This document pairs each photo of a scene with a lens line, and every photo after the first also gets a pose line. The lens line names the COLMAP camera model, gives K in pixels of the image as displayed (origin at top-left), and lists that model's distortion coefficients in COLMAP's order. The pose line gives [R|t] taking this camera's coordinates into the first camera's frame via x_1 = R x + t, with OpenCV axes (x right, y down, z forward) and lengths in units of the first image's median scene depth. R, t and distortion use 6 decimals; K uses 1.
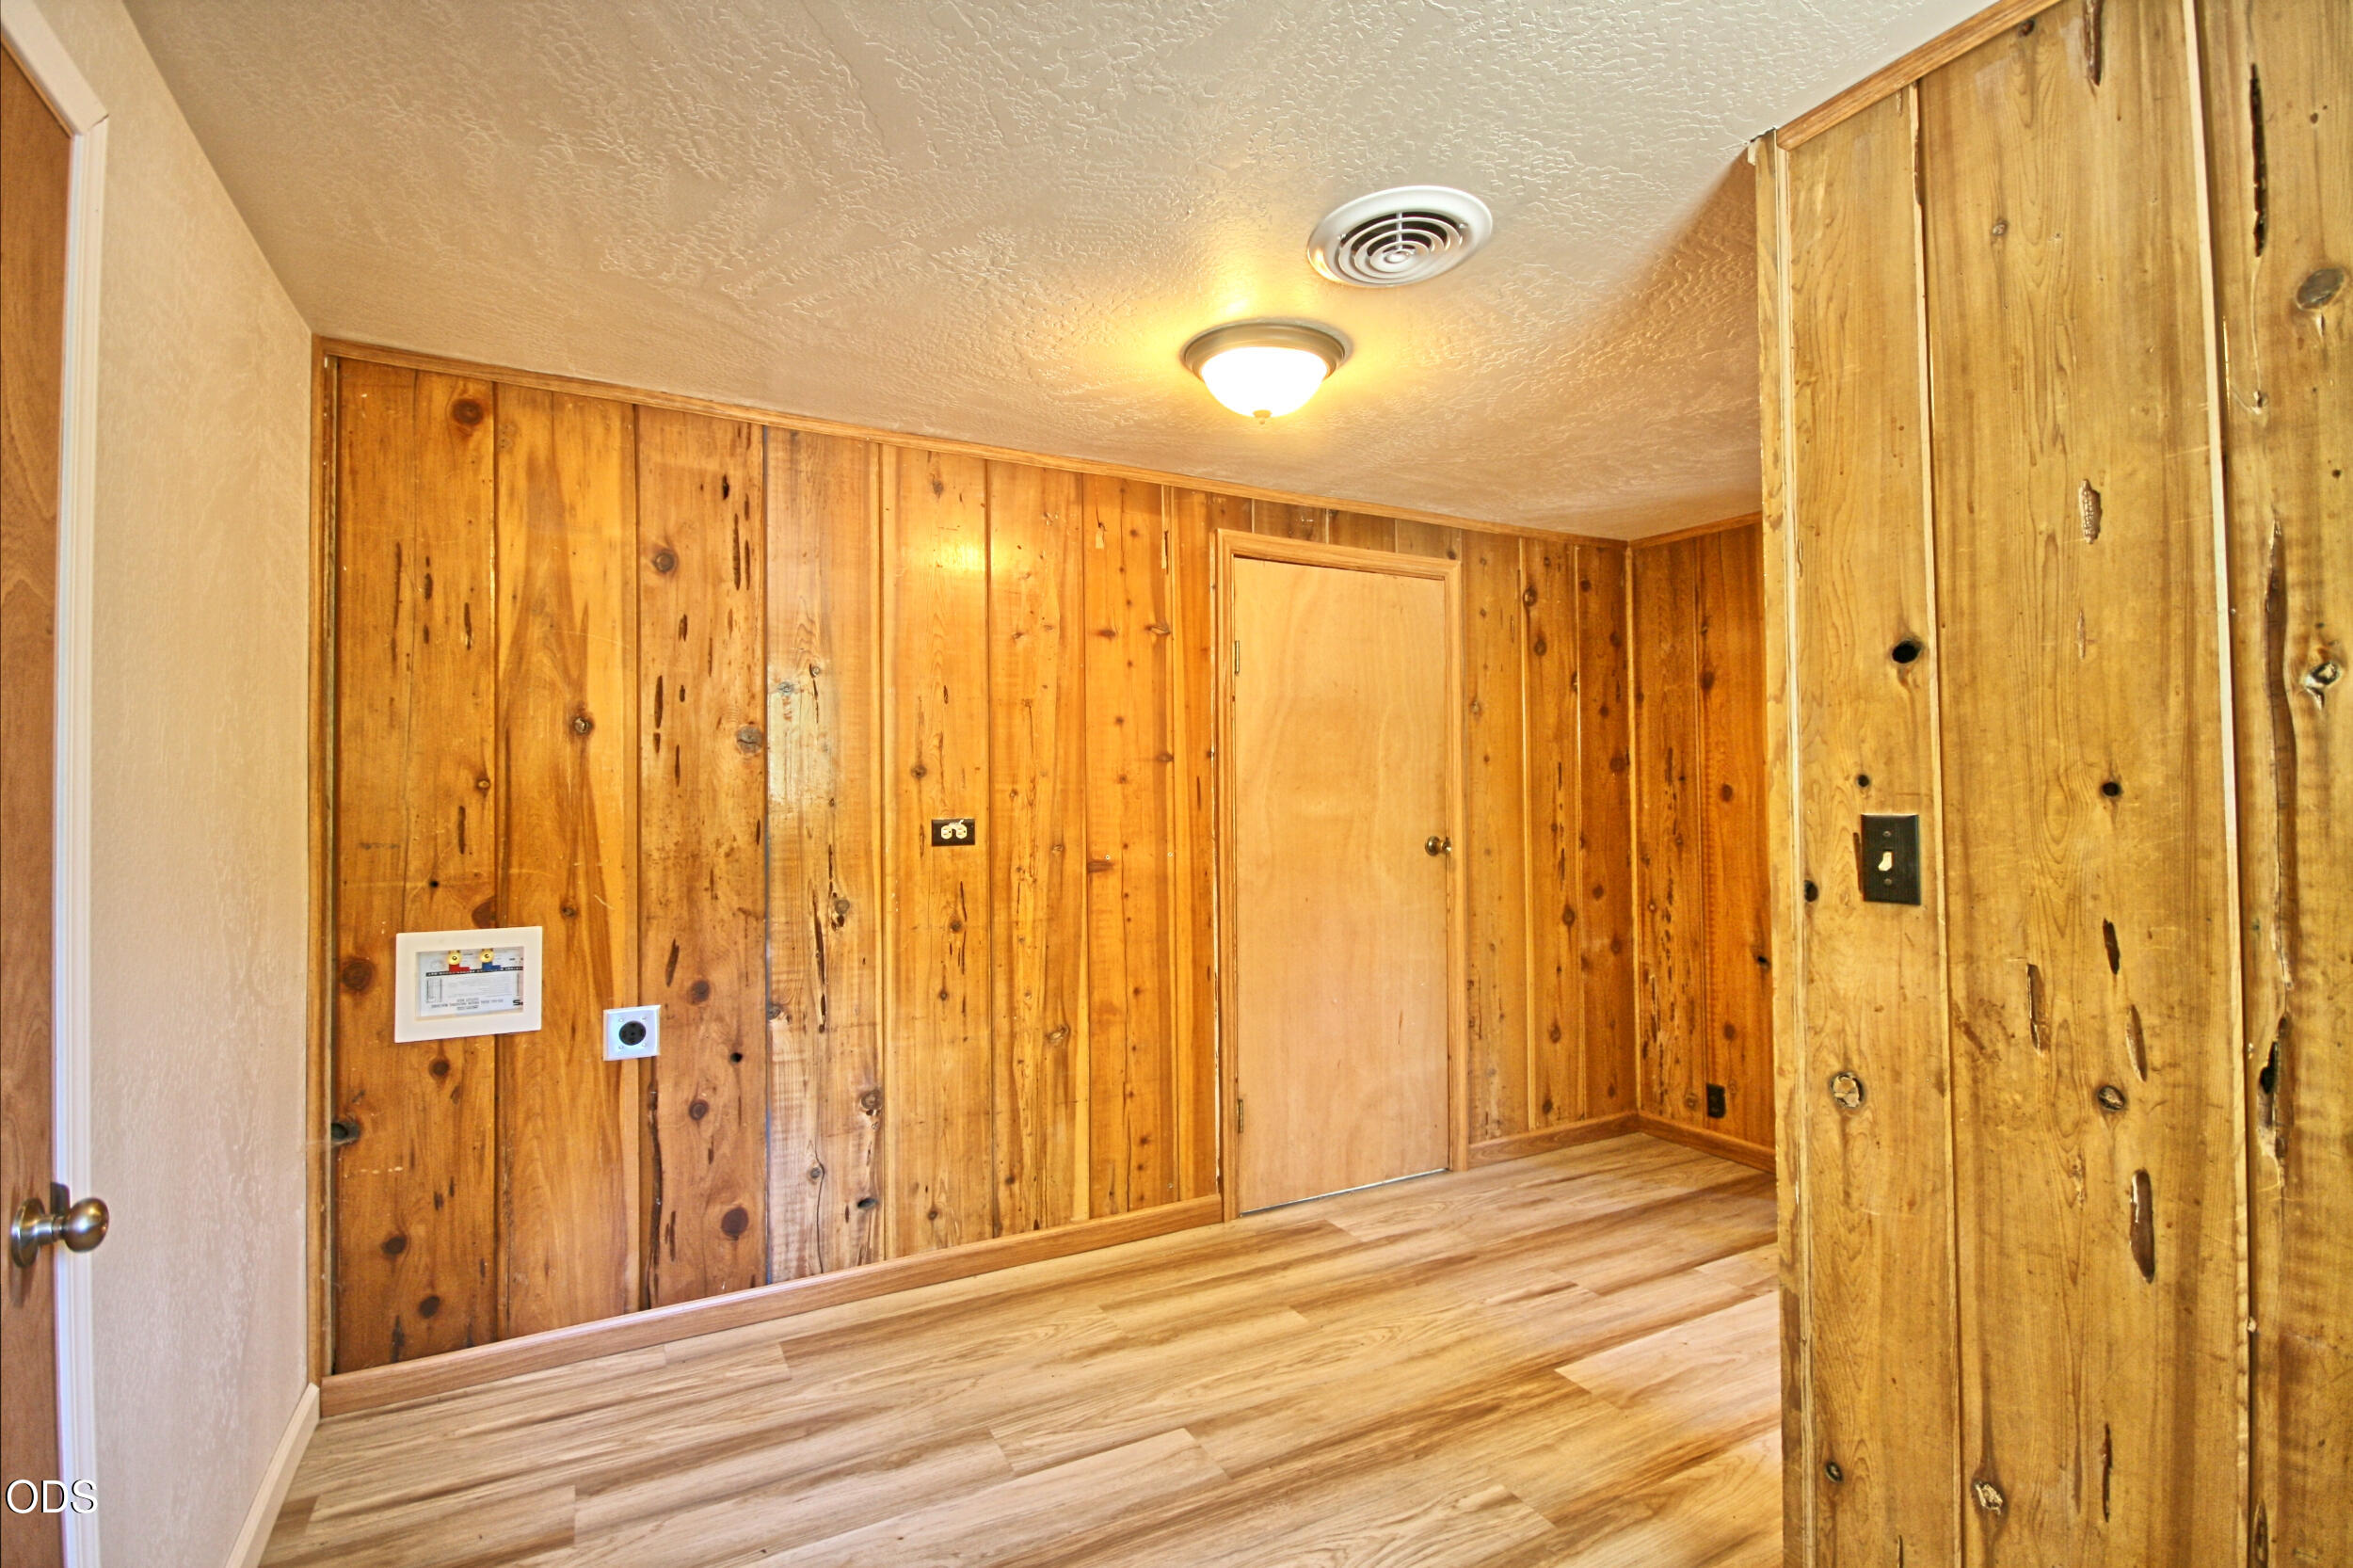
lens RADIAL K [[1100.7, 0, 1178.7], [0, 1100.7, 775.9], [0, 0, 1]] dist [-0.010030, -0.000329]
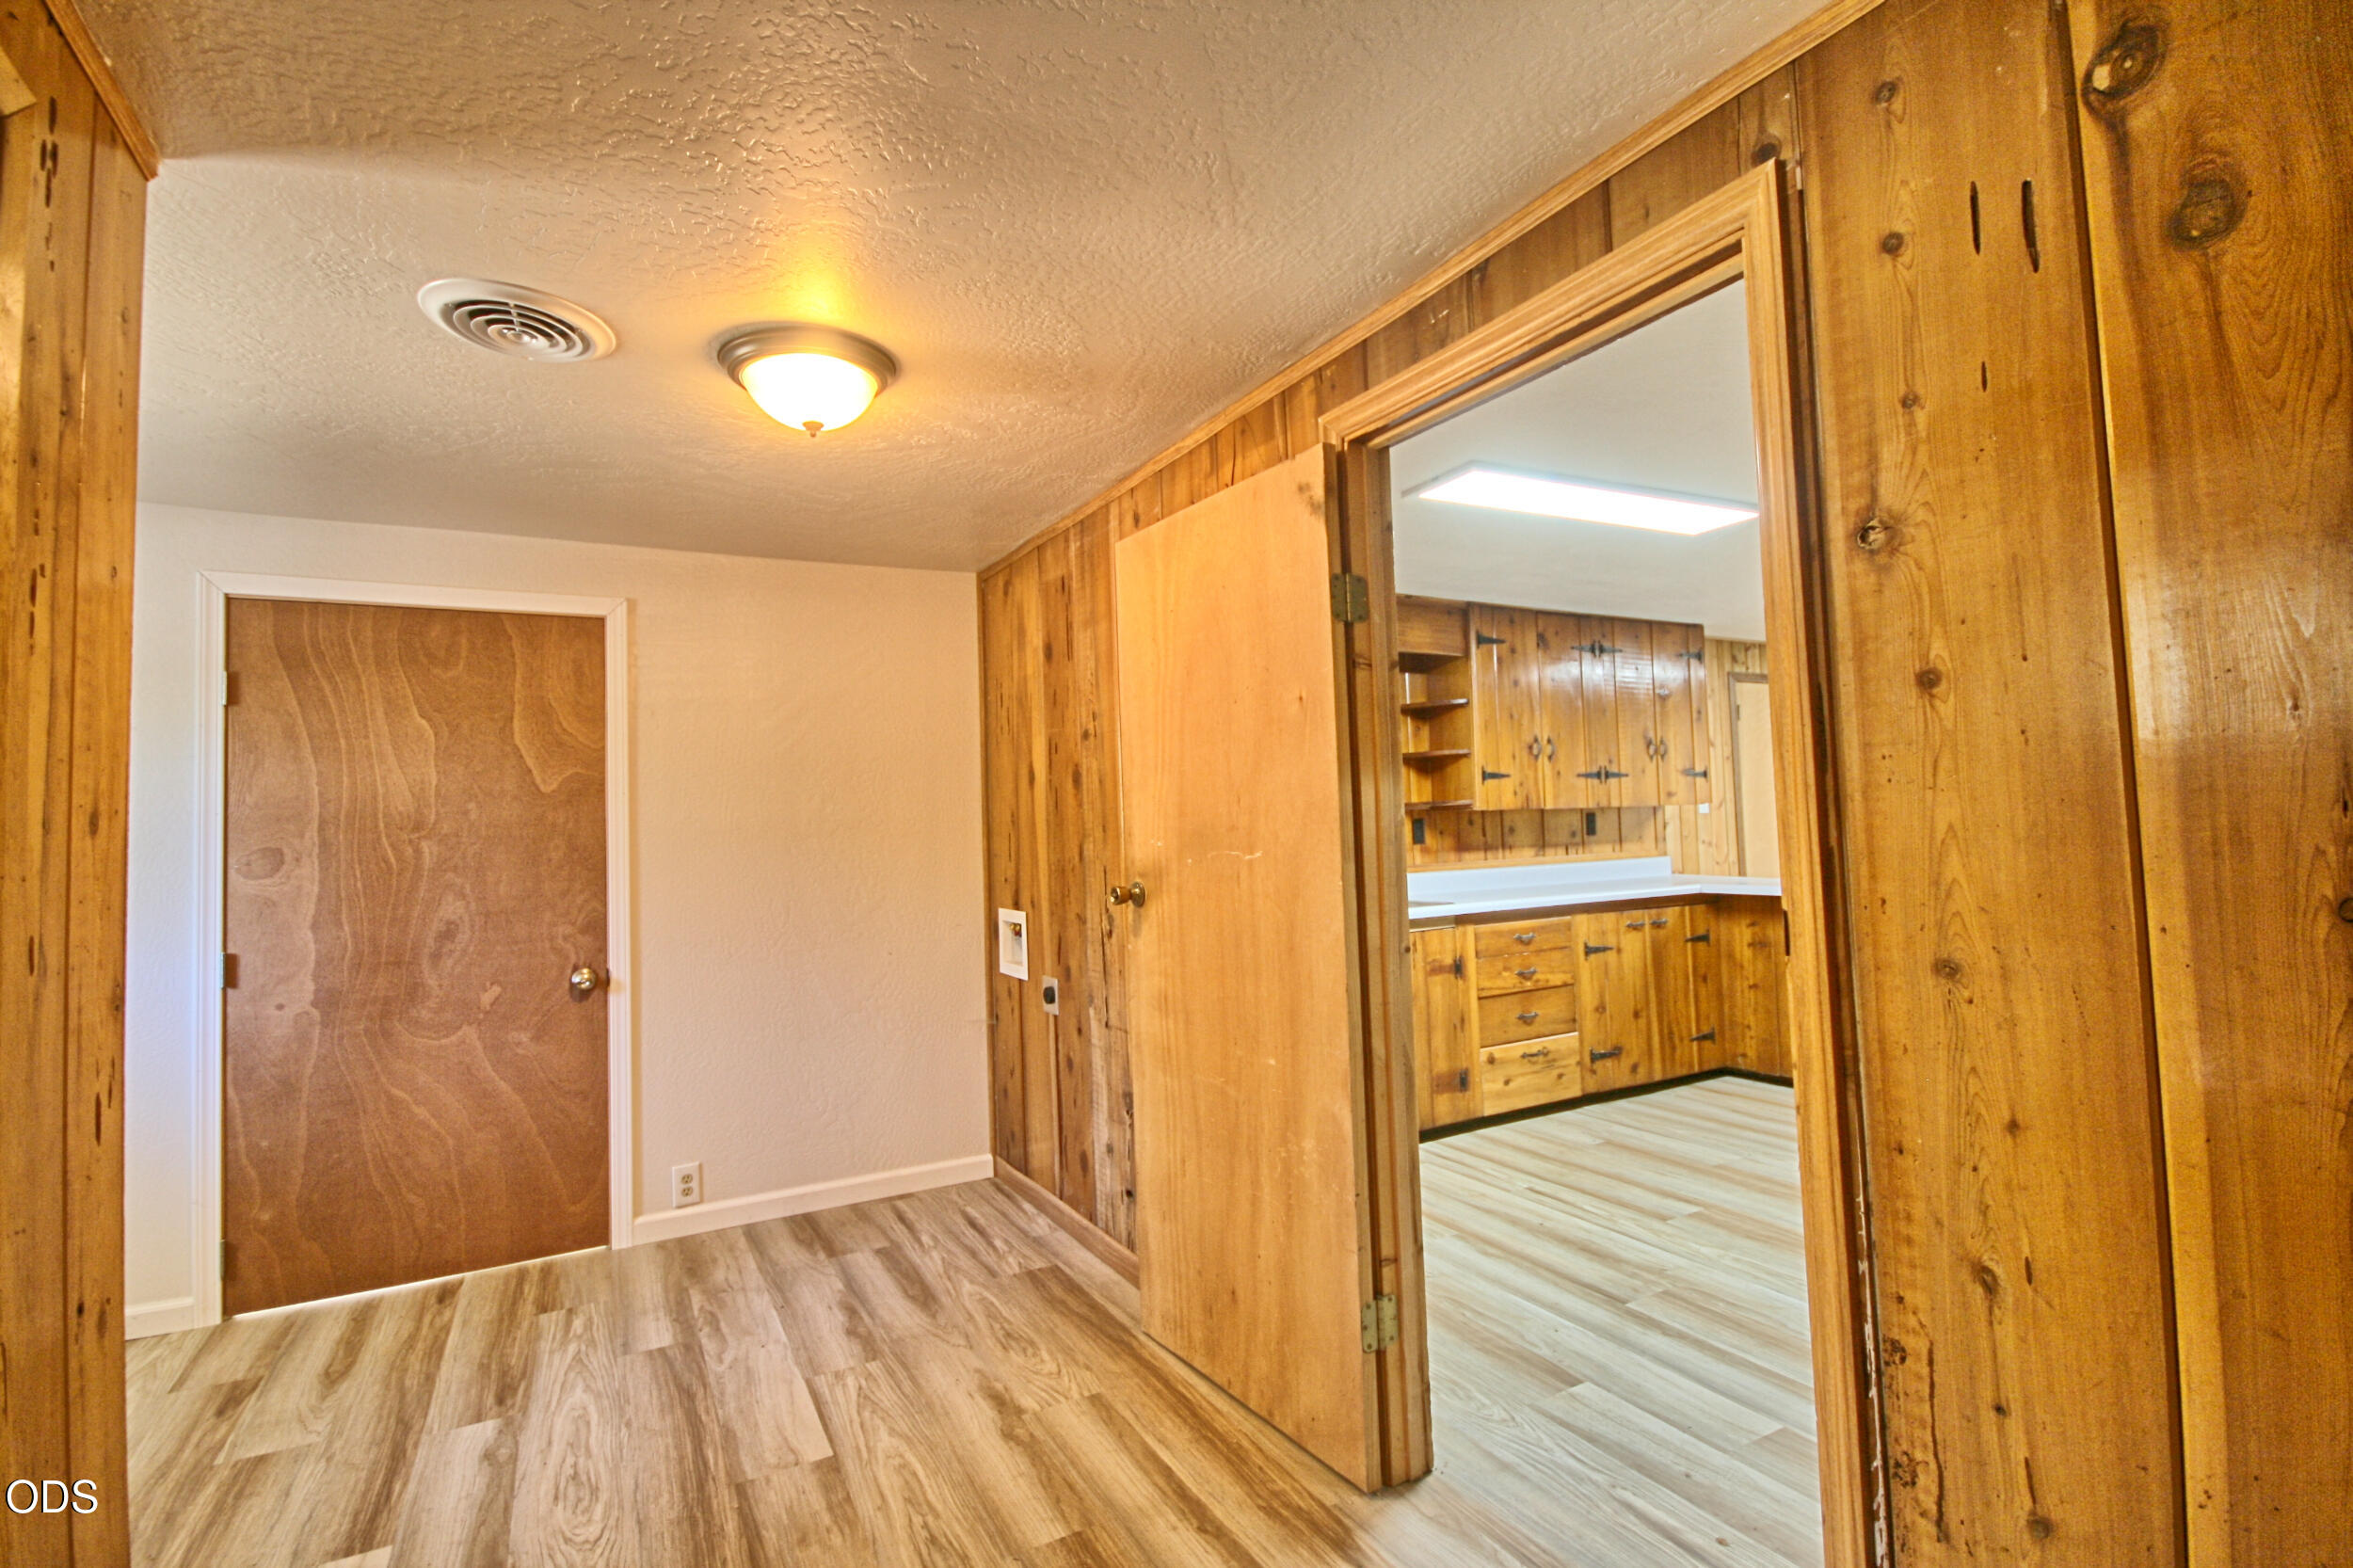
lens RADIAL K [[1091.3, 0, 1178.6], [0, 1091.3, 777.5], [0, 0, 1]] dist [-0.005459, 0.000576]
pose [[0.002292, -0.040830, -0.999163, 0.974173], [0.050278, 0.997907, -0.040664, 0.024650], [0.998733, -0.050143, 0.004340, 1.264075]]
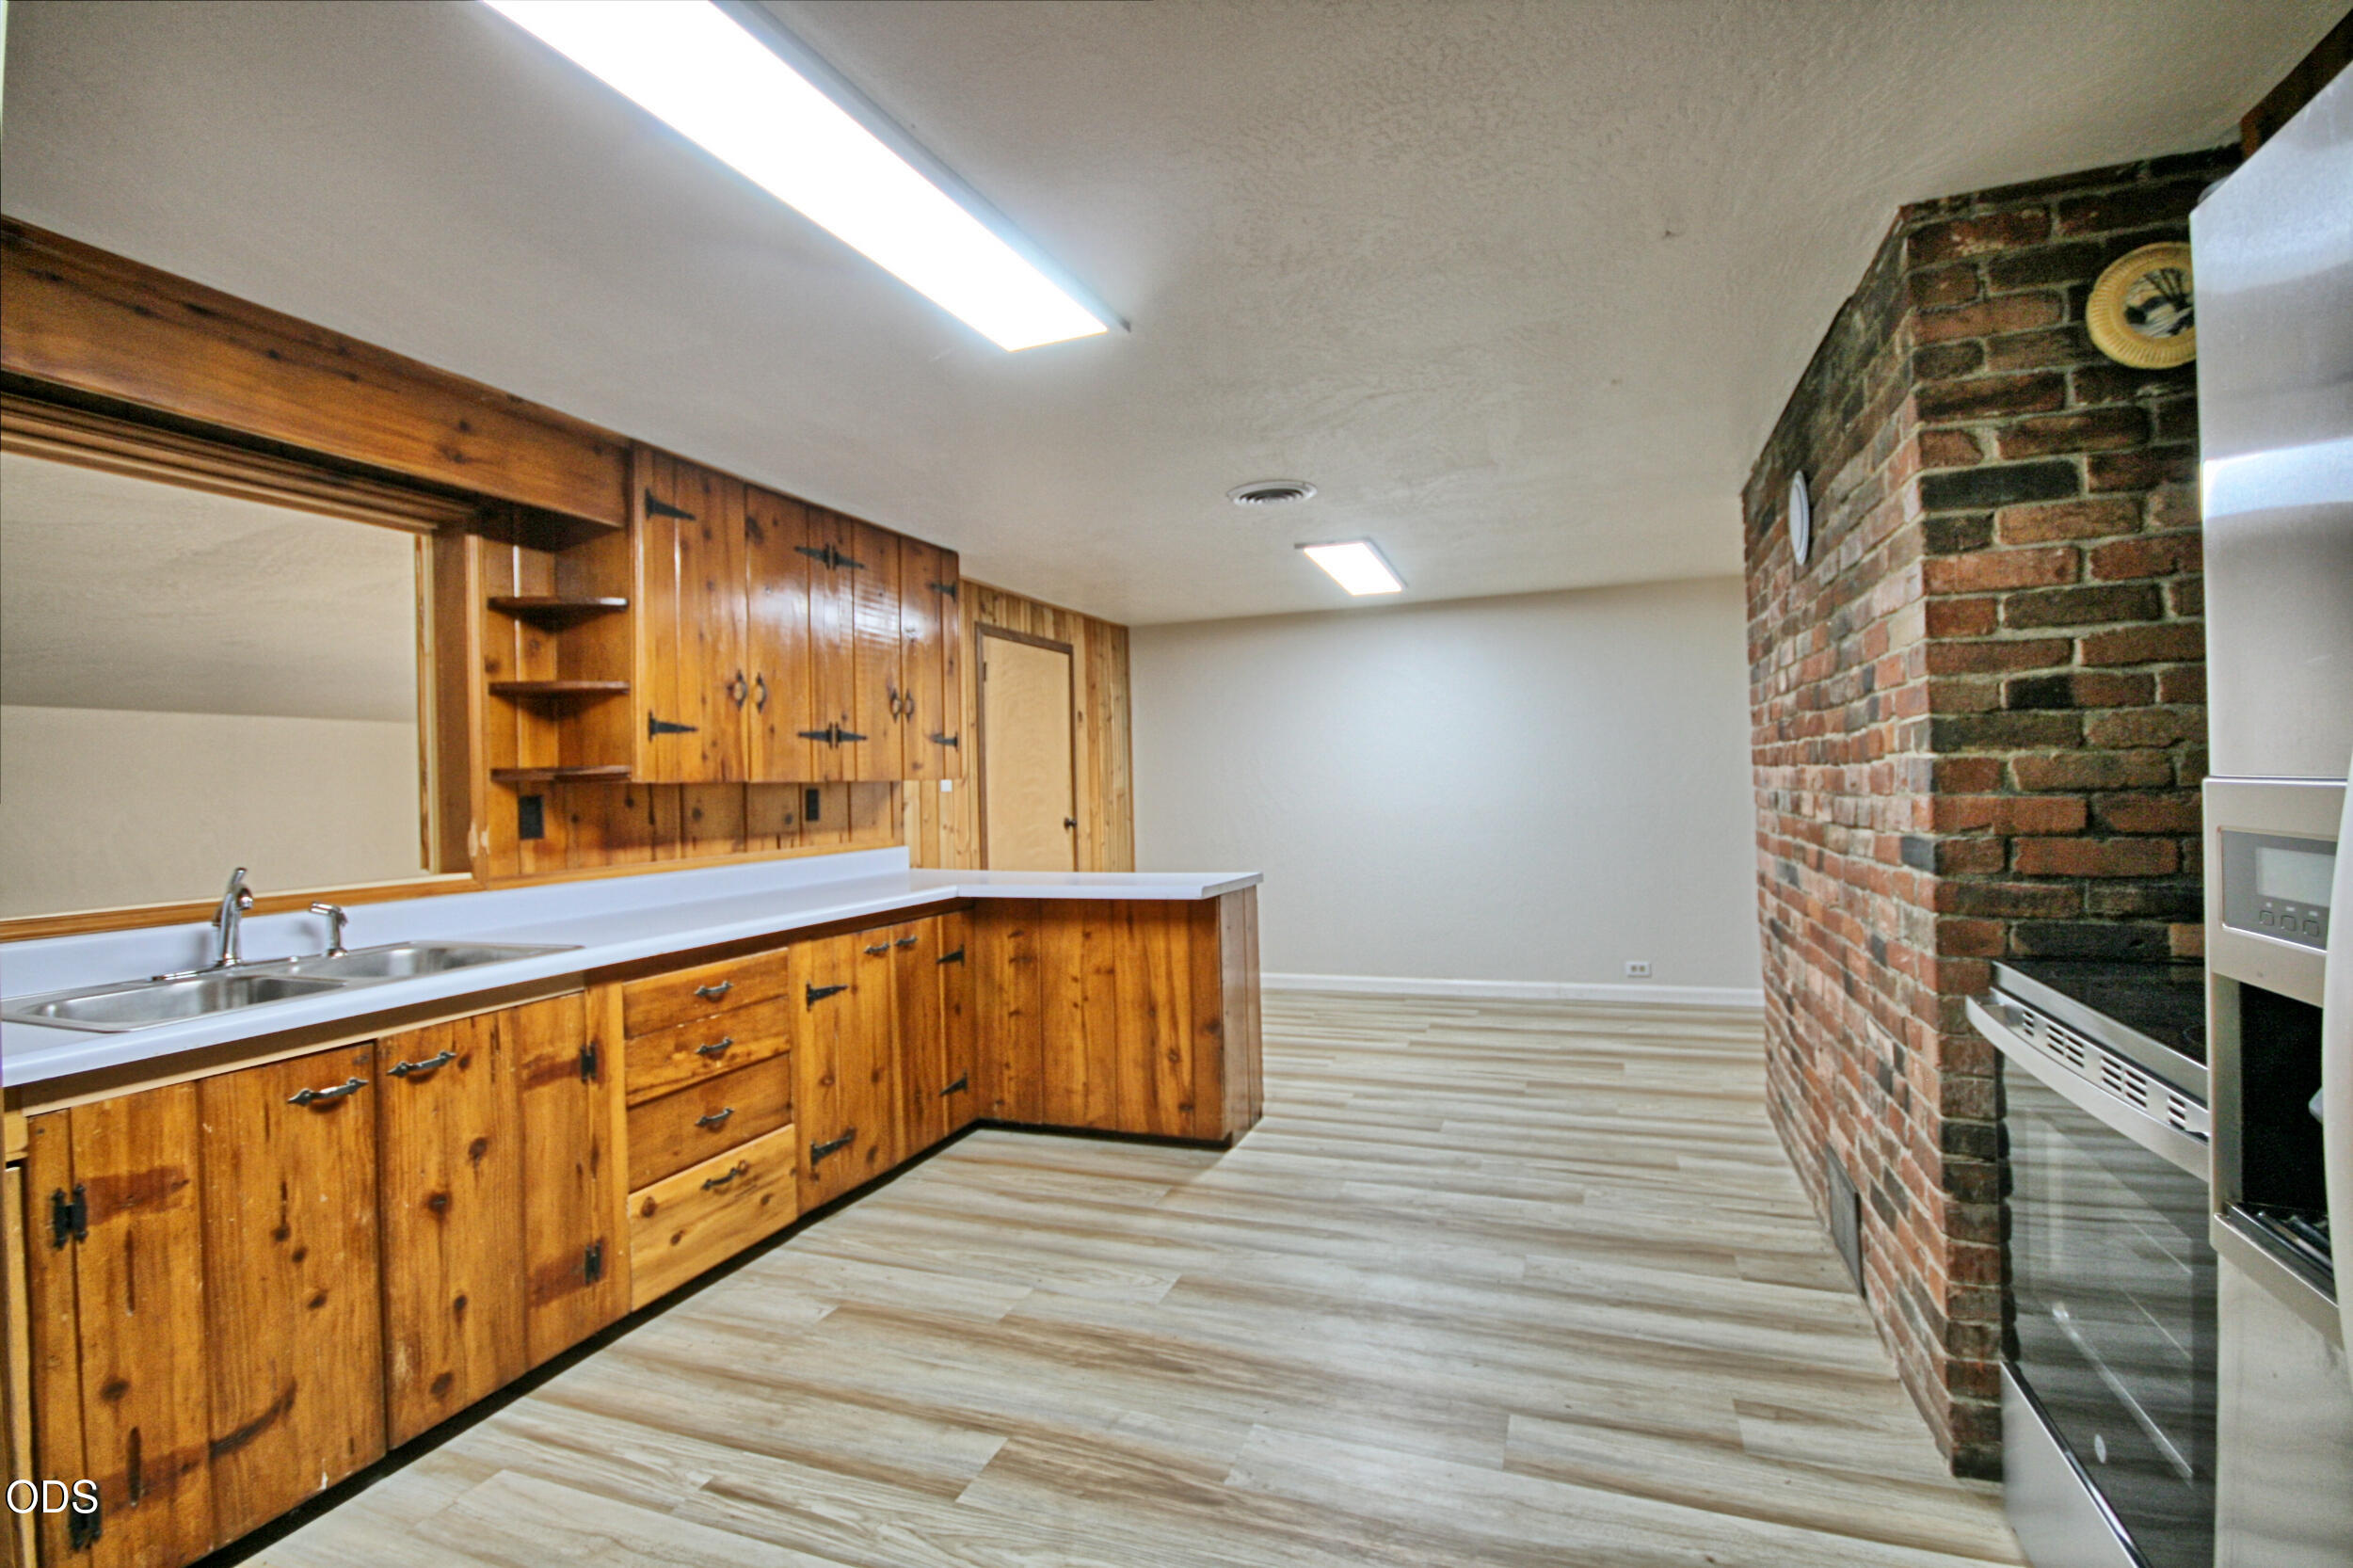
lens RADIAL K [[1091.3, 0, 1178.6], [0, 1091.3, 777.5], [0, 0, 1]] dist [-0.005459, 0.000576]
pose [[0.652613, -0.013816, -0.757565, 0.802398], [0.032832, 0.999410, 0.010057, 0.026732], [0.756980, -0.031436, 0.652682, 1.318047]]
